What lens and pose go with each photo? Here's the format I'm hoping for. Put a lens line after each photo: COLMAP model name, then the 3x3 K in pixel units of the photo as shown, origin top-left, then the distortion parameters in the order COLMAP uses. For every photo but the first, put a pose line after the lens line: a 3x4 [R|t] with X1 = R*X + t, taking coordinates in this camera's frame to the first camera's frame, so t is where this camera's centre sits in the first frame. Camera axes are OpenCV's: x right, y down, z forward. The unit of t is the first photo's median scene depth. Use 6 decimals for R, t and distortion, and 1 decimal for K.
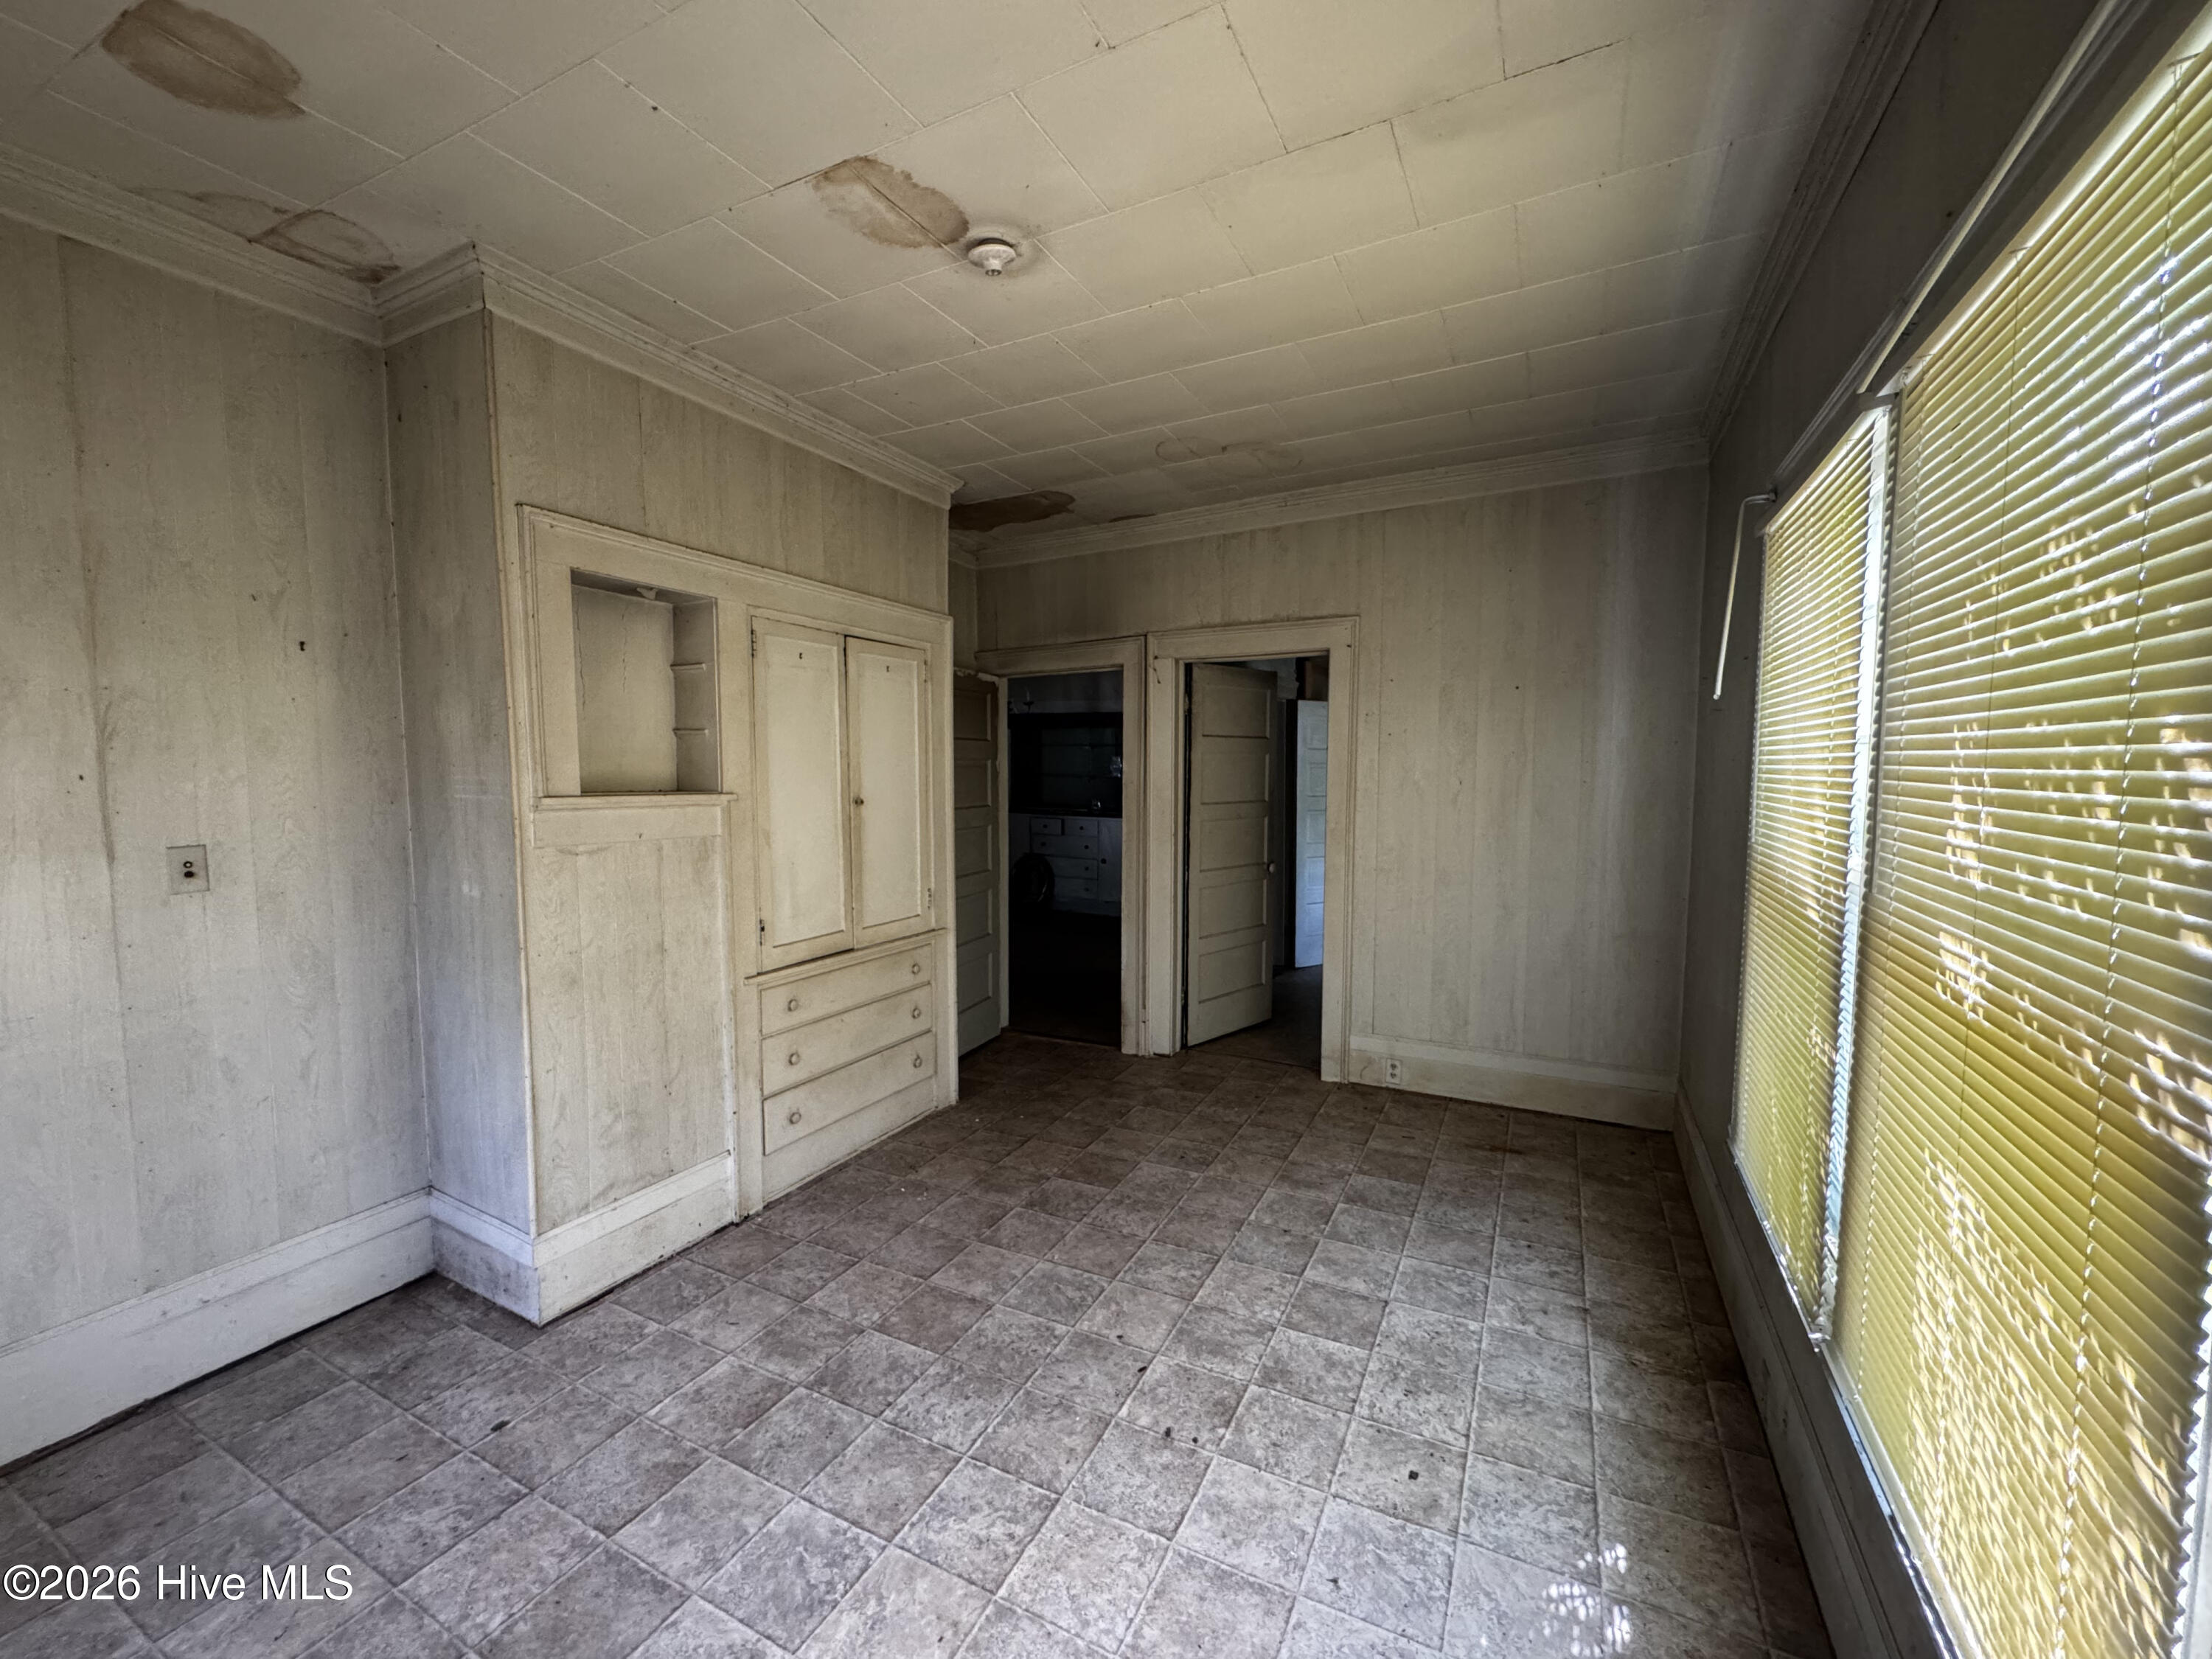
lens RADIAL K [[882.9, 0, 1102.9], [0, 882.9, 847.3], [0, 0, 1]] dist [-0.002535, 0.000073]
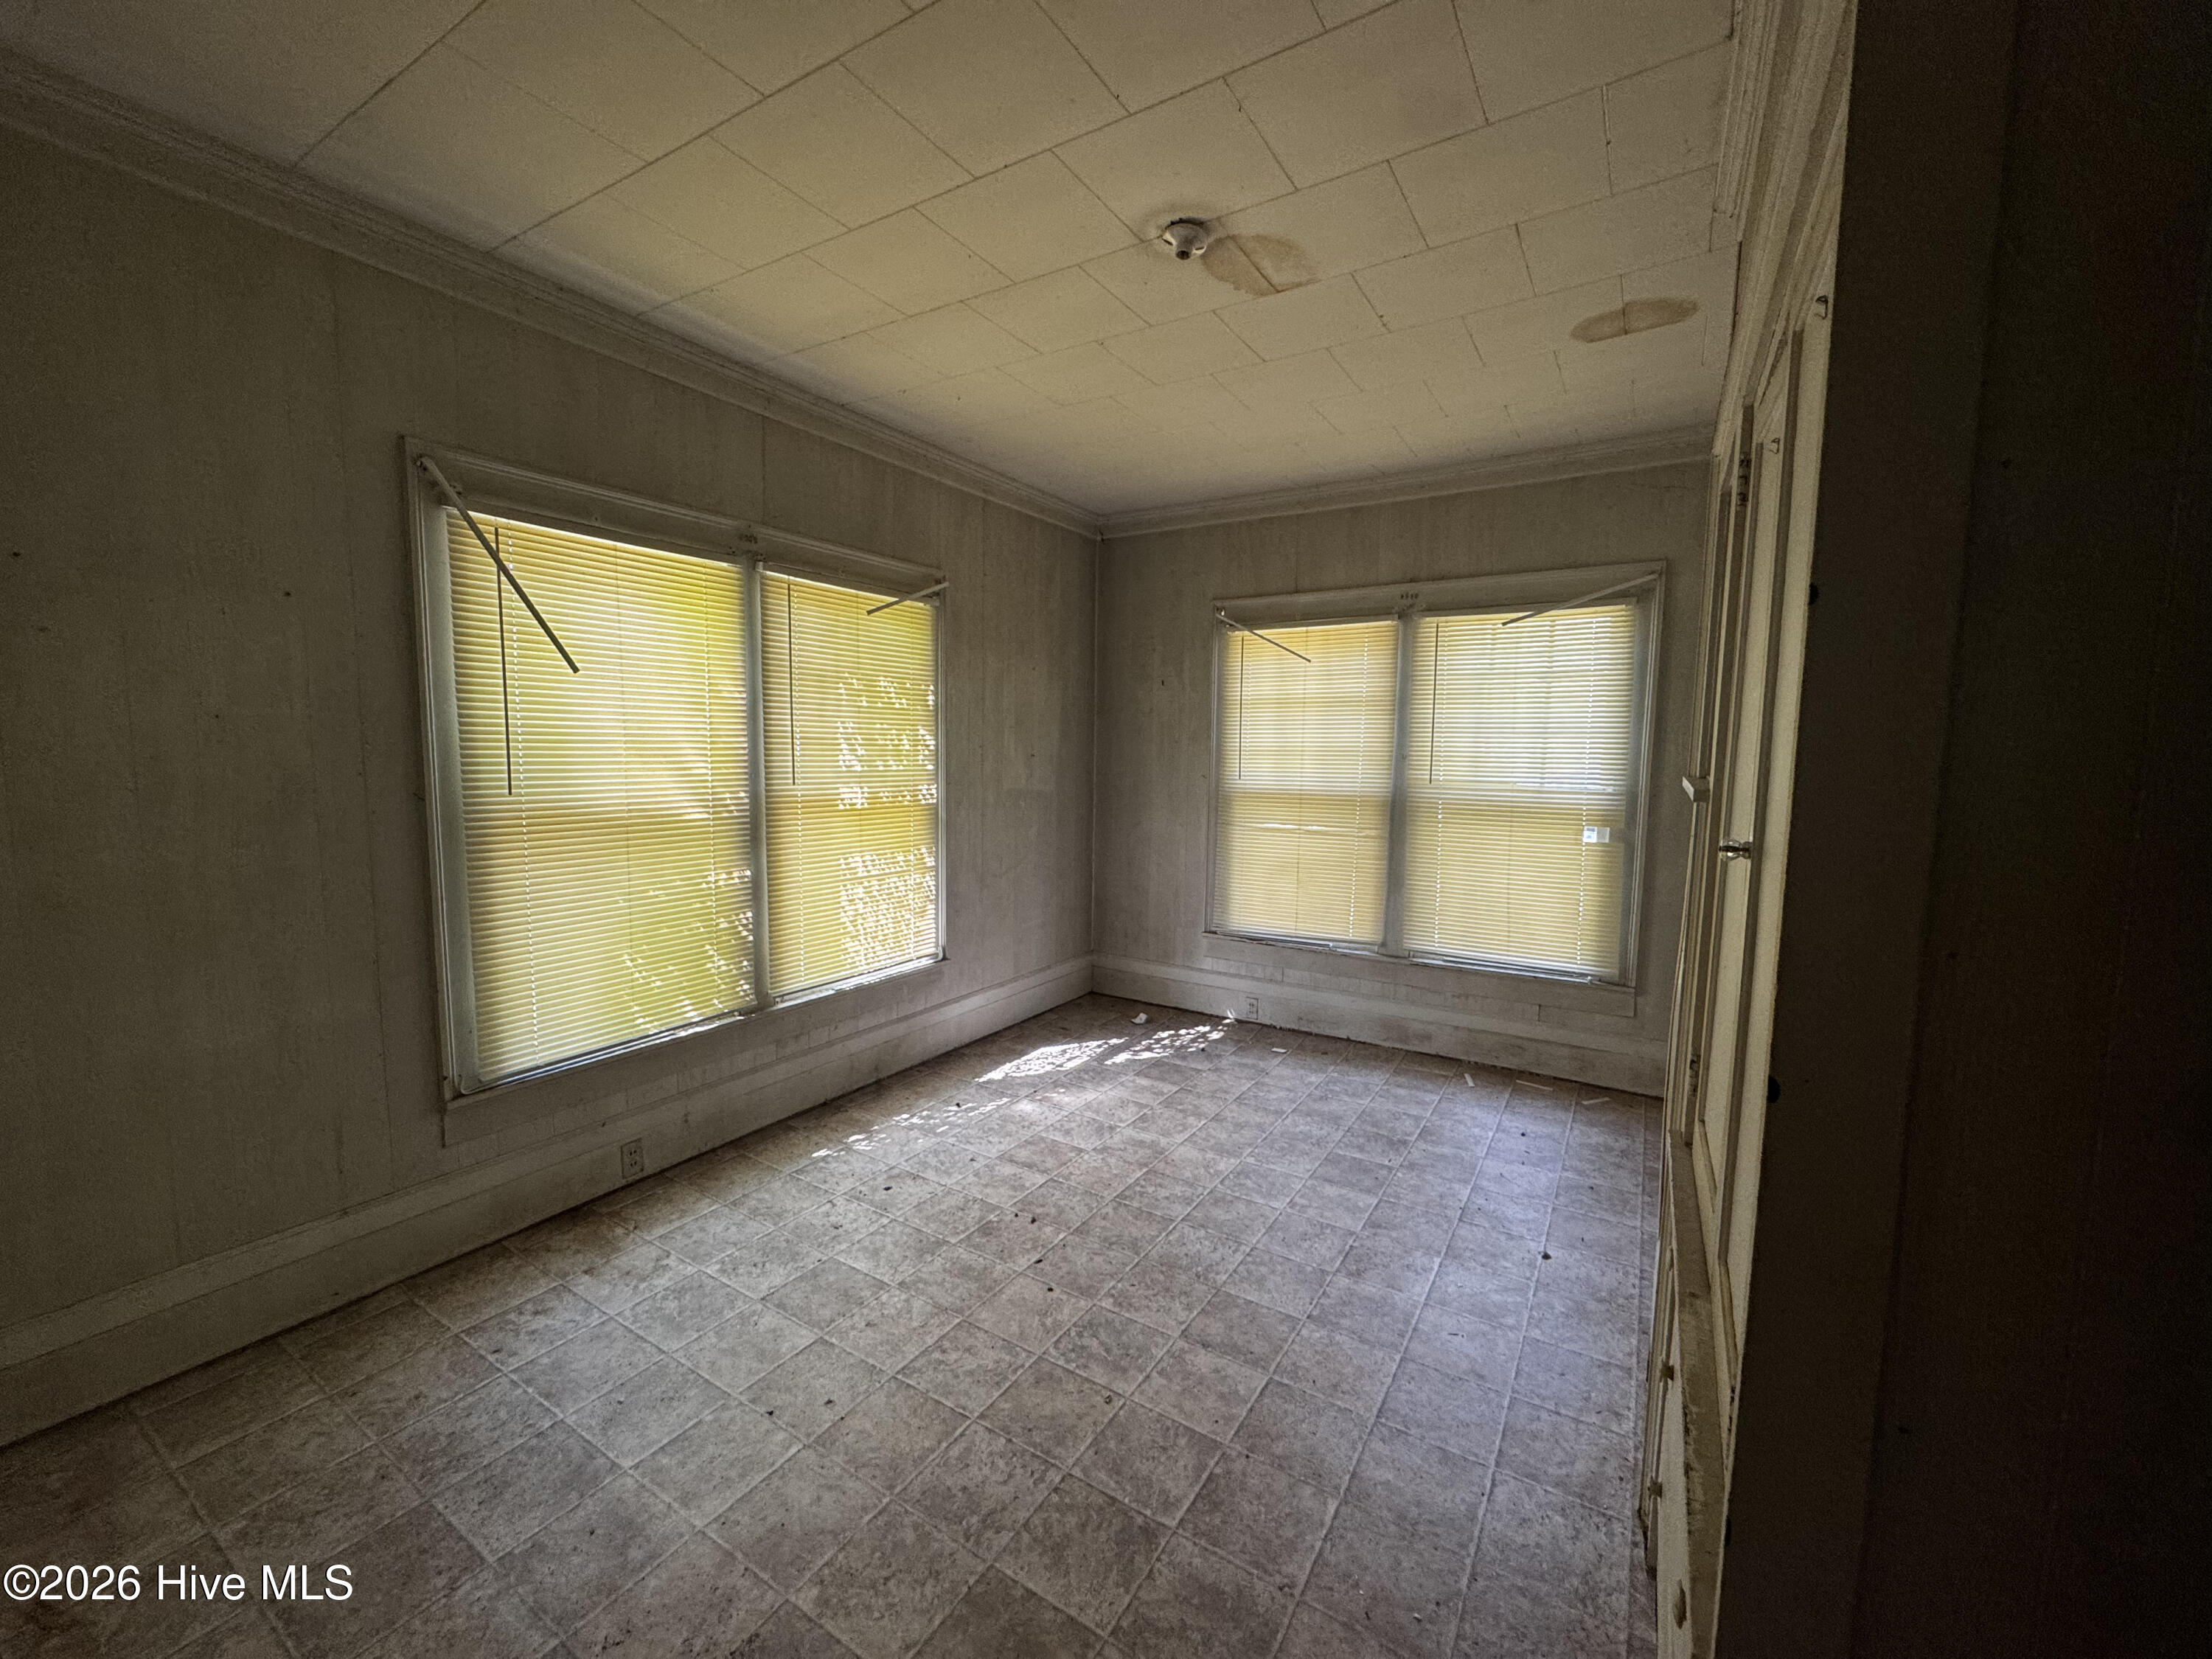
lens RADIAL K [[882.9, 0, 1120.3], [0, 882.9, 832.0], [0, 0, 1]] dist [-0.002535, 0.000073]
pose [[-0.997612, -0.018234, 0.066624, -0.107033], [-0.005198, 0.981613, 0.190810, -0.147502], [-0.068878, 0.190008, -0.979363, 1.682760]]
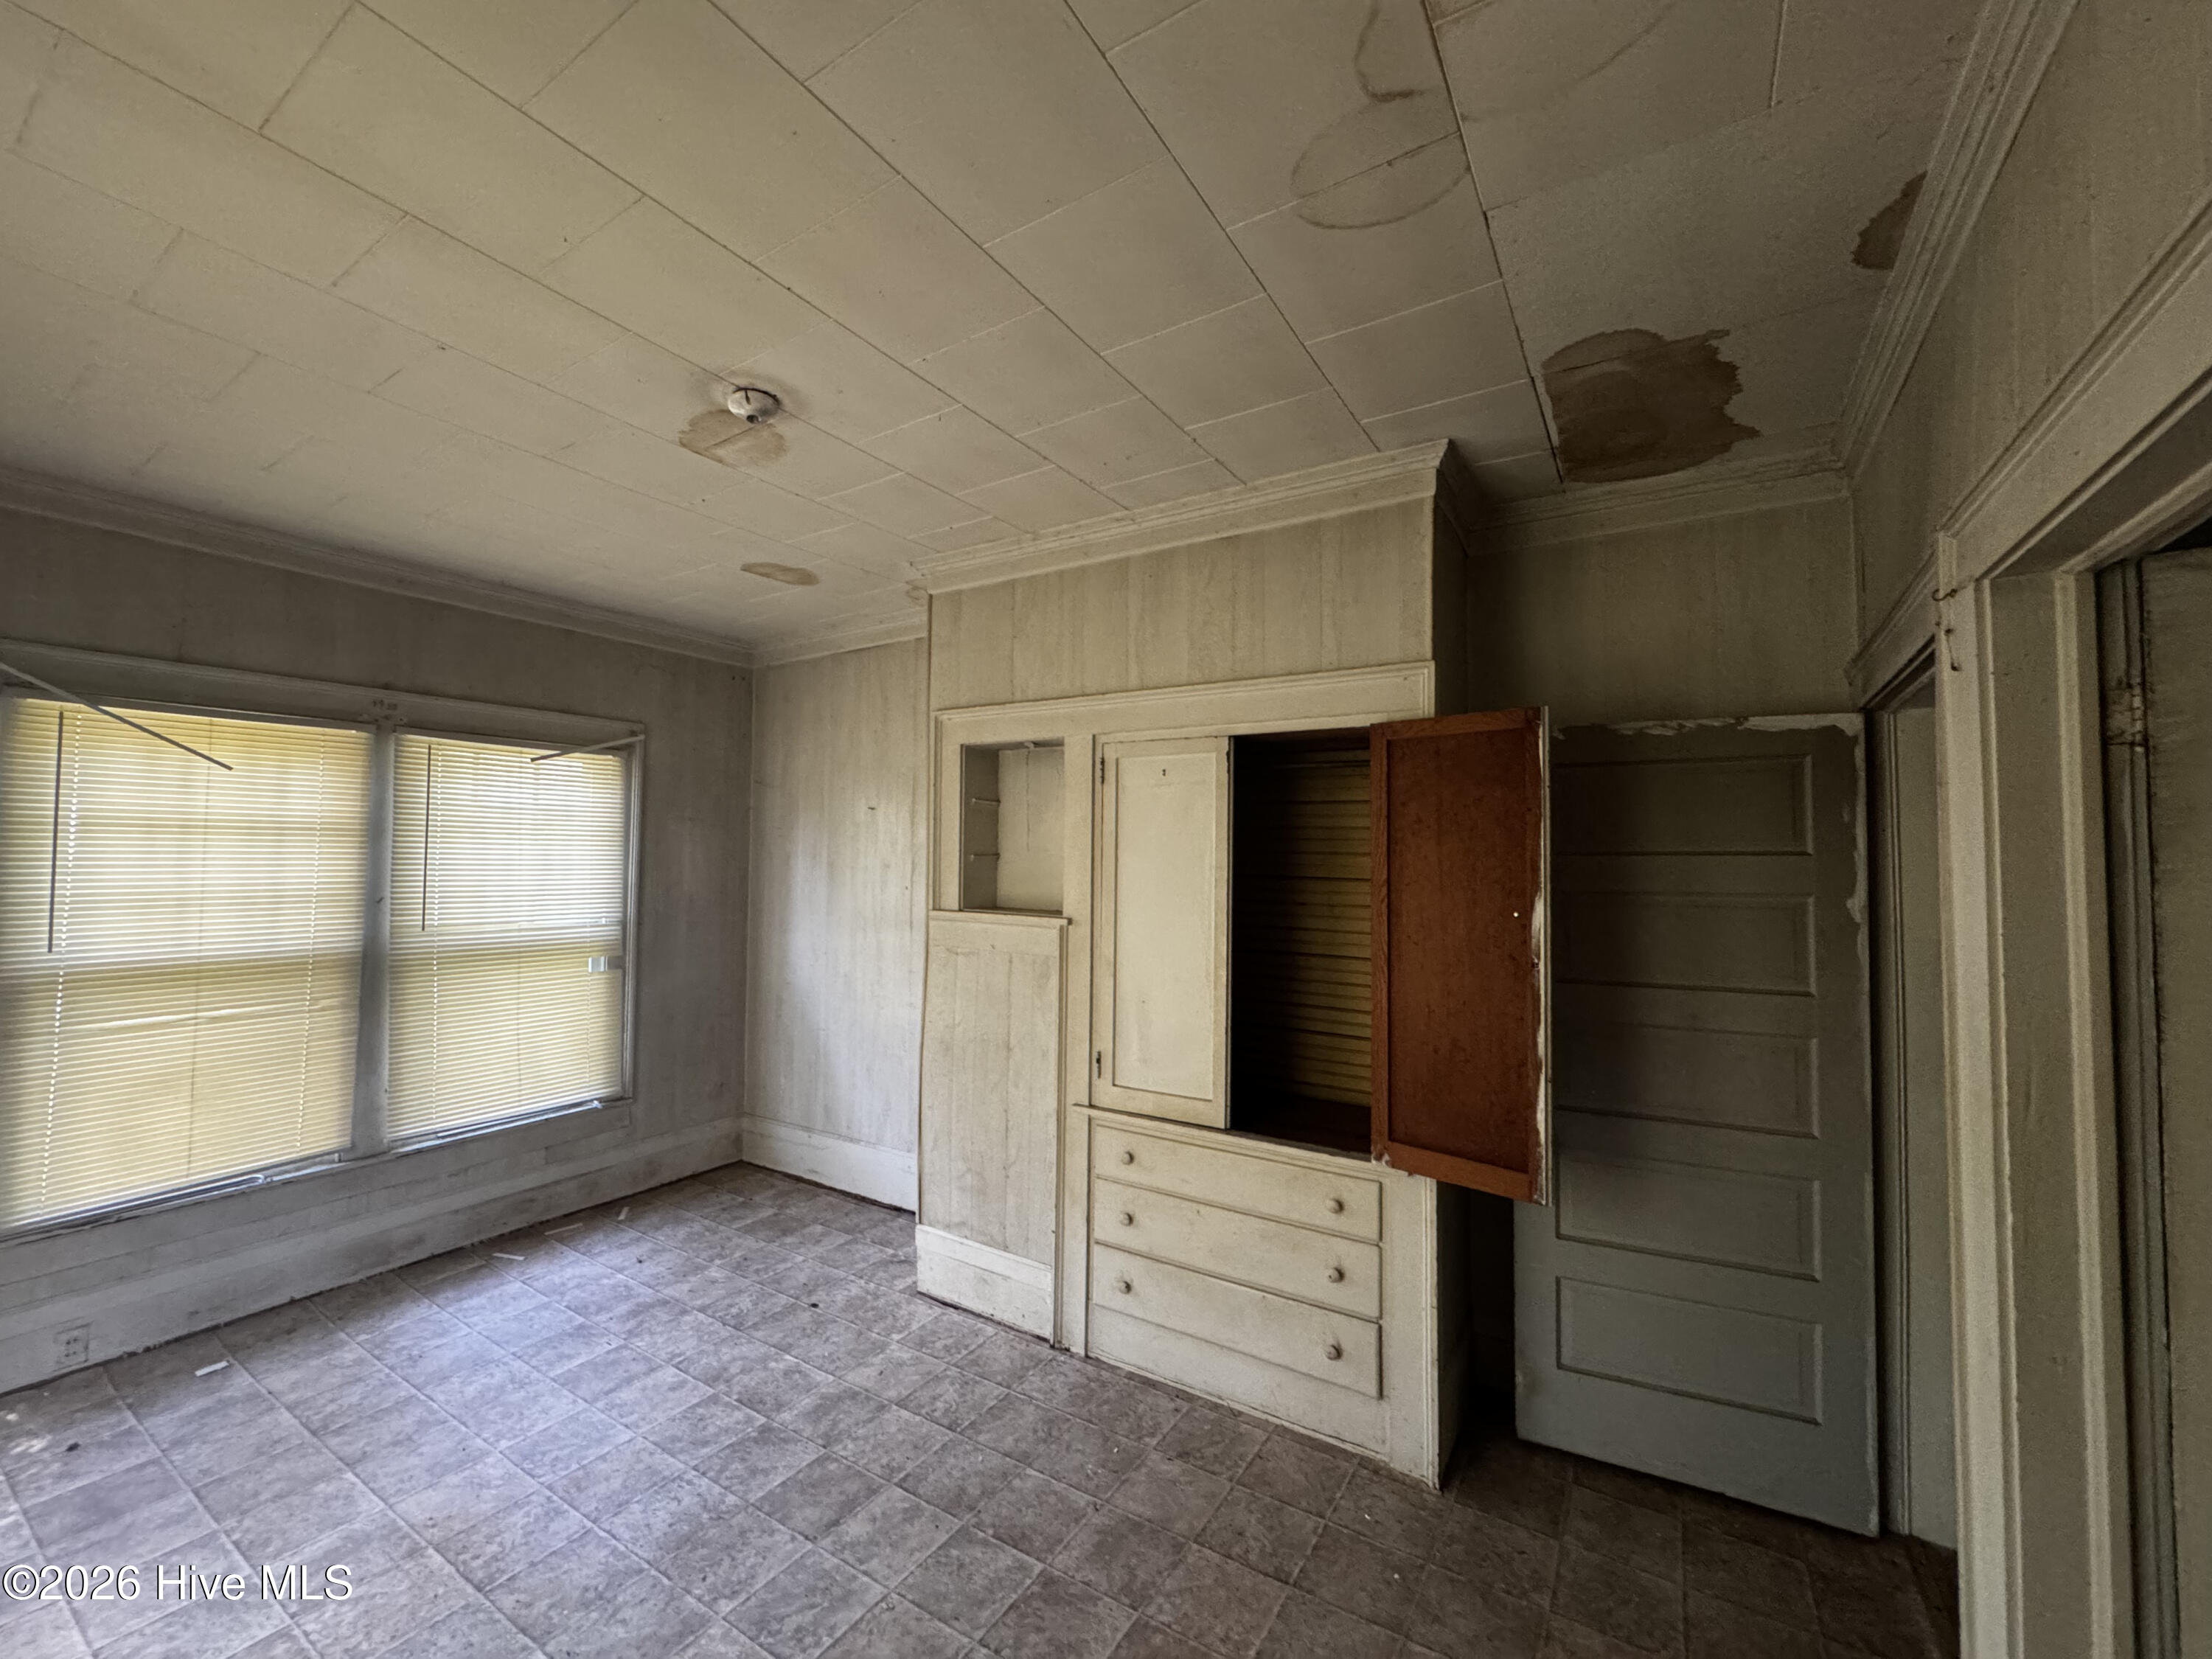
lens RADIAL K [[882.9, 0, 1093.2], [0, 882.9, 841.3], [0, 0, 1]] dist [-0.002535, 0.000073]
pose [[-0.092381, -0.025512, -0.995397, 0.661129], [-0.100807, 0.994775, -0.016141, -0.147750], [0.990608, 0.098851, -0.094471, 1.202211]]
